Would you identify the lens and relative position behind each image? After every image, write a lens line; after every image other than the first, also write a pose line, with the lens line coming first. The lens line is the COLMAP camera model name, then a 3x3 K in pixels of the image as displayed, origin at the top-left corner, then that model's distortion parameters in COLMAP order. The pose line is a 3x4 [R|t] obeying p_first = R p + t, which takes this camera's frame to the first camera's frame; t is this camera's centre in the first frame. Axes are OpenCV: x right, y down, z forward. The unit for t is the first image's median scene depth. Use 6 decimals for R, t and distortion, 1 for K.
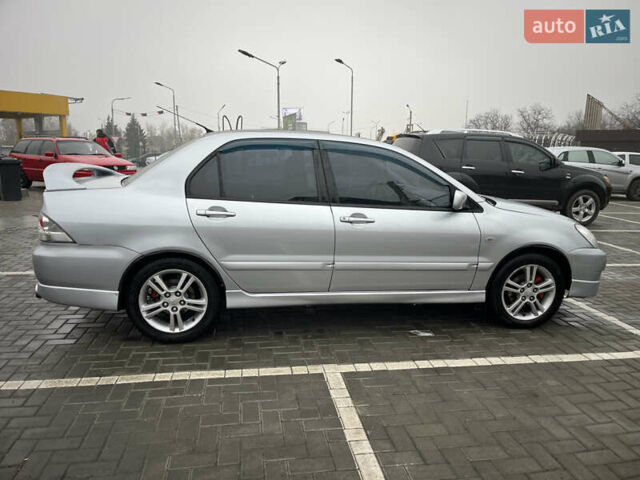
lens RADIAL K [[480.3, 0, 327.7], [0, 480.3, 240.9], [0, 0, 1]] dist [0.031937, -0.003510]
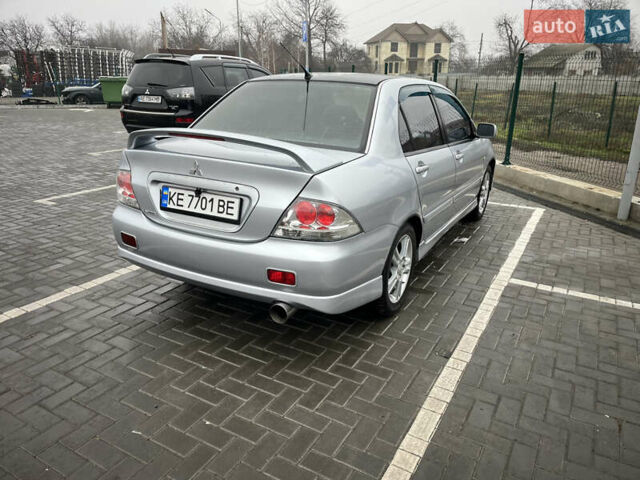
lens RADIAL K [[477.7, 0, 319.2], [0, 477.7, 240.6], [0, 0, 1]] dist [0.077932, -0.101866]
pose [[0.634293, -0.259470, 0.728250, -1.067731], [0.137800, 0.964856, 0.223749, -0.156936], [-0.760713, -0.041569, 0.647756, 0.505178]]
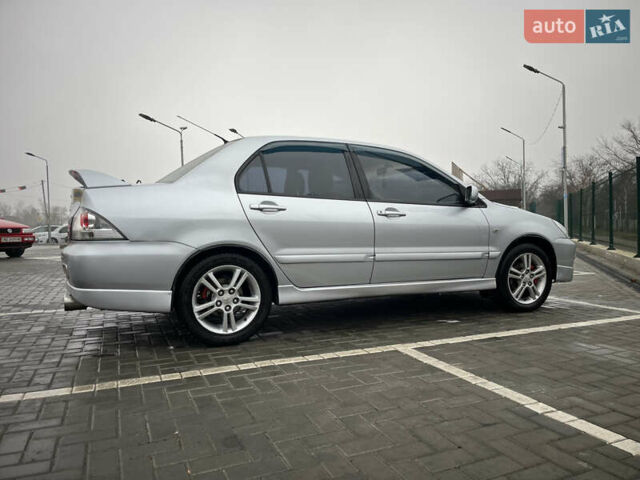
lens RADIAL K [[478.0, 0, 328.7], [0, 478.0, 239.4], [0, 0, 1]] dist [0.072179, -0.090707]
pose [[0.967865, -0.045207, 0.247372, -0.347953], [0.082453, 0.986377, -0.142345, 0.156633], [-0.237567, 0.158167, 0.958408, 0.015433]]
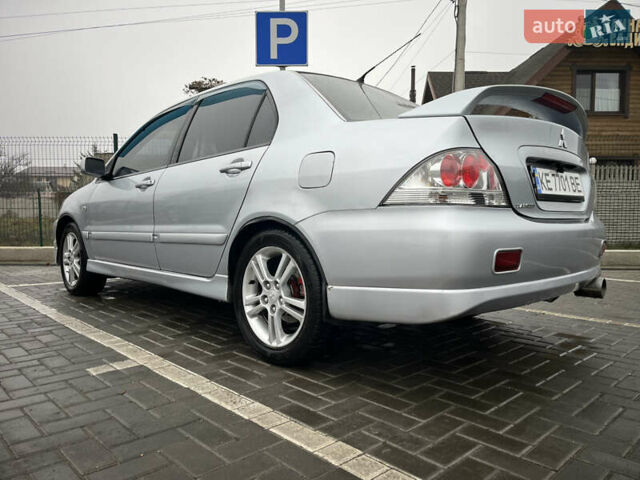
lens RADIAL K [[478.8, 0, 316.0], [0, 478.8, 239.9], [0, 0, 1]] dist [0.084953, -0.109337]
pose [[-0.551983, -0.070358, 0.830882, -0.967554], [0.135187, 0.975701, 0.172430, -0.148904], [-0.822824, 0.207502, -0.529059, 1.738821]]
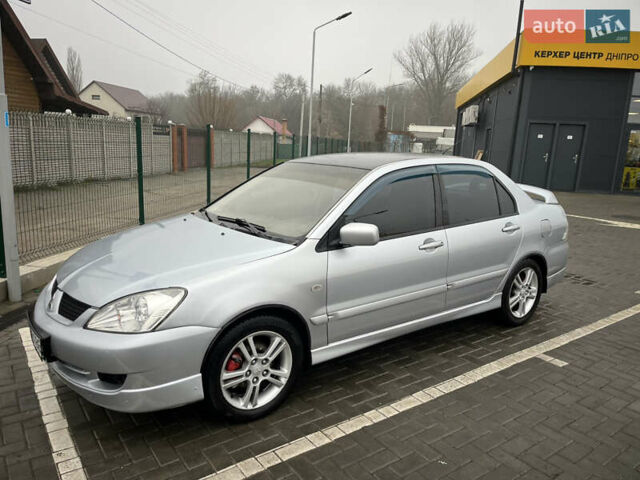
lens RADIAL K [[477.7, 0, 319.2], [0, 477.7, 240.6], [0, 0, 1]] dist [0.077932, -0.101866]
pose [[-0.896468, 0.035883, -0.441653, 0.632801], [-0.132909, 0.929047, 0.345262, -0.464355], [0.422706, 0.368216, -0.828092, 2.234157]]
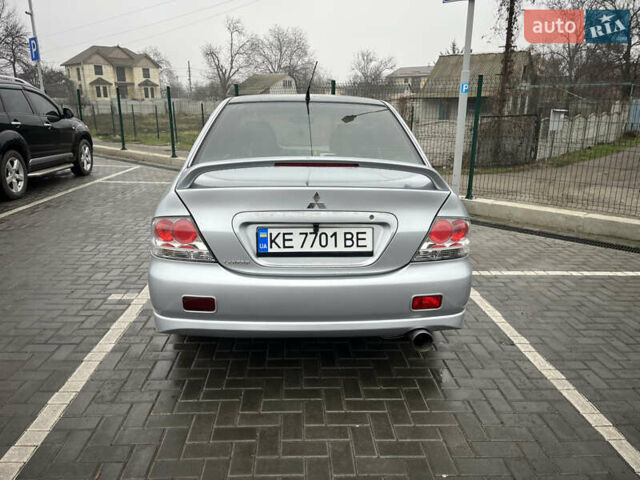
lens RADIAL K [[478.2, 0, 314.2], [0, 478.2, 241.8], [0, 0, 1]] dist [0.081638, -0.103308]
pose [[0.129669, -0.288245, 0.948737, -1.242993], [0.172416, 0.948793, 0.264697, -0.242557], [-0.976452, 0.129255, 0.172727, 1.032386]]
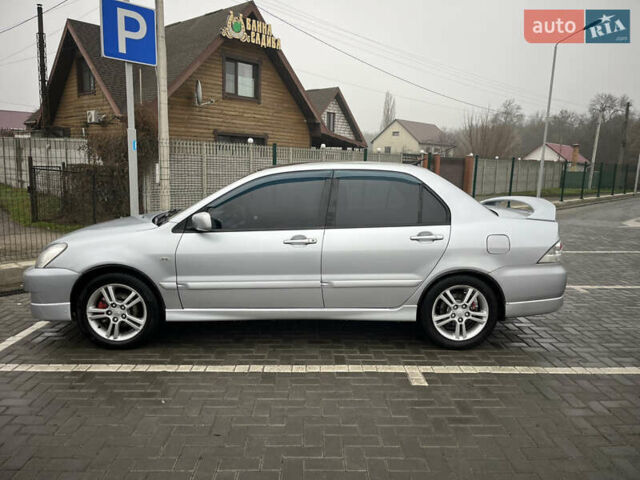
lens RADIAL K [[478.9, 0, 320.9], [0, 478.9, 239.1], [0, 0, 1]] dist [0.077055, -0.104221]
pose [[-0.988602, -0.065523, 0.135547, -0.221259], [-0.017373, 0.943961, 0.329599, -0.506364], [-0.149548, 0.323488, -0.934340, 2.519538]]
